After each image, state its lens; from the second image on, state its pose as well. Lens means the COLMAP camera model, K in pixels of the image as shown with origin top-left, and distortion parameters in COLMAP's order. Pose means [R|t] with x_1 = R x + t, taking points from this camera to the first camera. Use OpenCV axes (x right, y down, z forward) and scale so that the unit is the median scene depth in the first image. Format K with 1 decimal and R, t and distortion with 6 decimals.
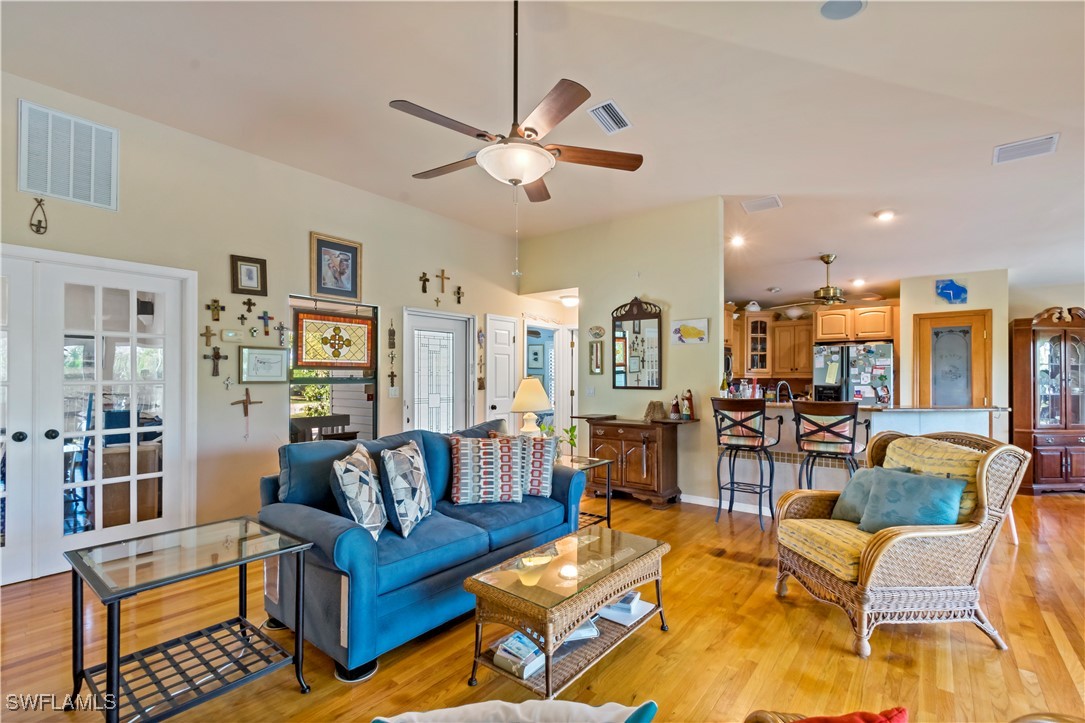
lens RADIAL K [[494.2, 0, 541.7], [0, 494.2, 387.5], [0, 0, 1]] dist [0.002316, 0.000380]
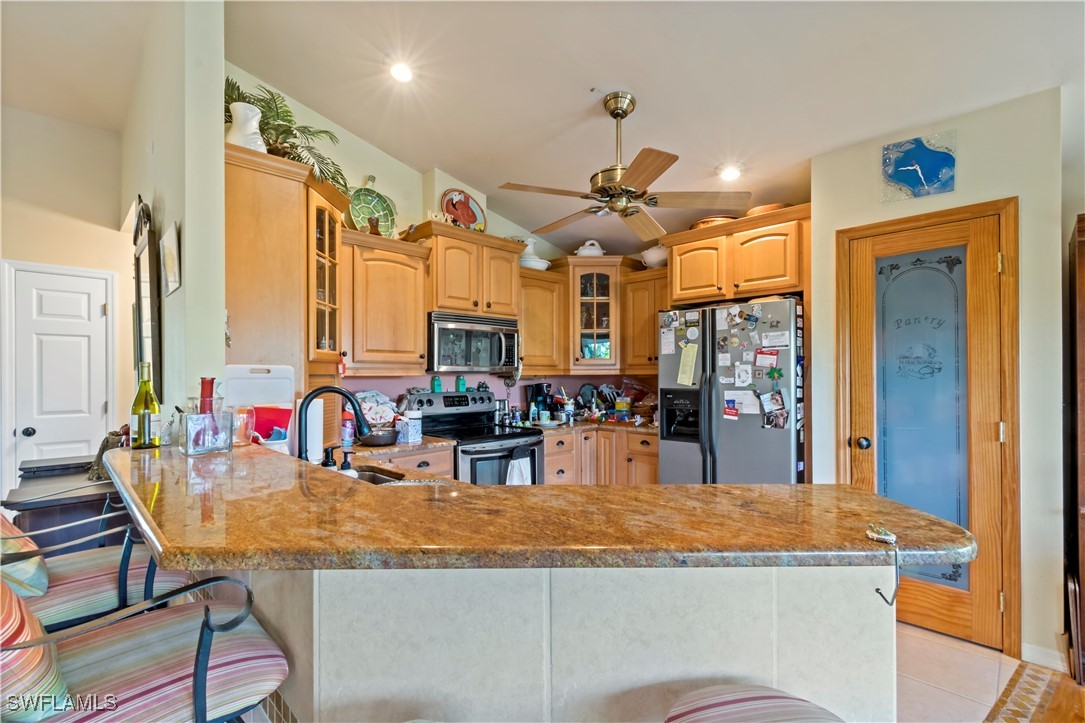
lens RADIAL K [[494.2, 0, 541.7], [0, 494.2, 387.5], [0, 0, 1]] dist [0.002316, 0.000380]
pose [[0.994499, -0.004456, -0.104653, 0.550680], [0.005043, 0.999973, 0.005343, -0.010376], [0.104627, -0.005842, 0.994494, 0.544740]]
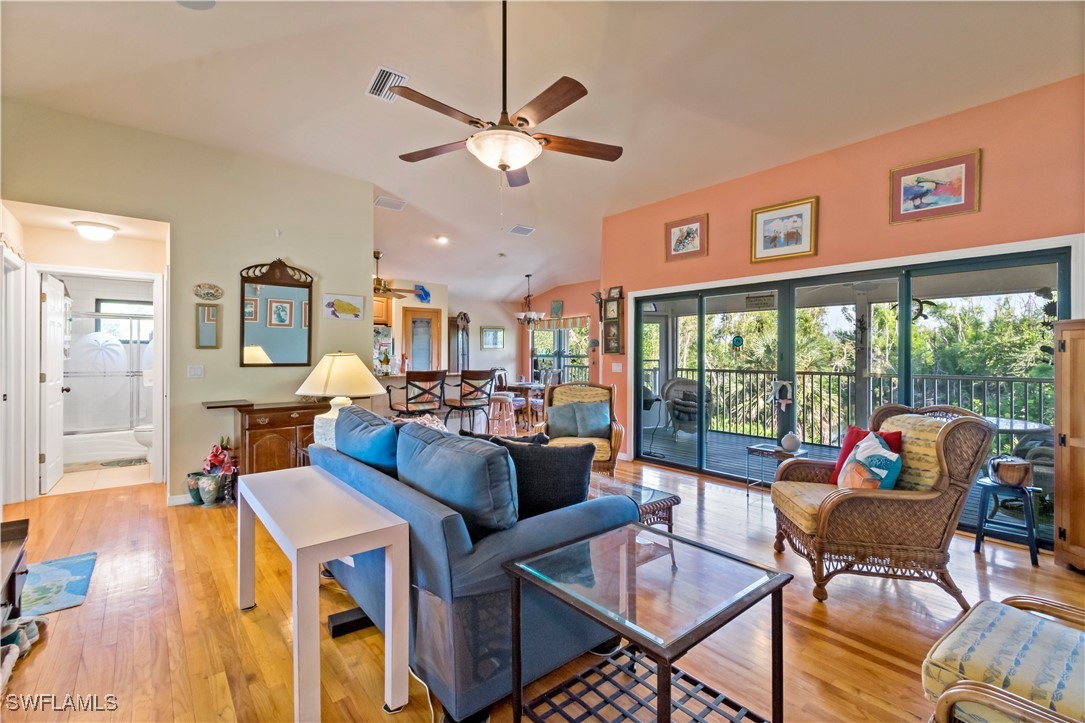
lens RADIAL K [[481.6, 0, 555.8], [0, 481.6, 356.0], [0, 0, 1]] dist [0.001212, 0.000087]
pose [[0.186762, -0.005648, 0.982389, -0.504455], [0.013490, 0.999904, 0.003184, -0.009577], [-0.982313, 0.012658, 0.186820, 0.344877]]
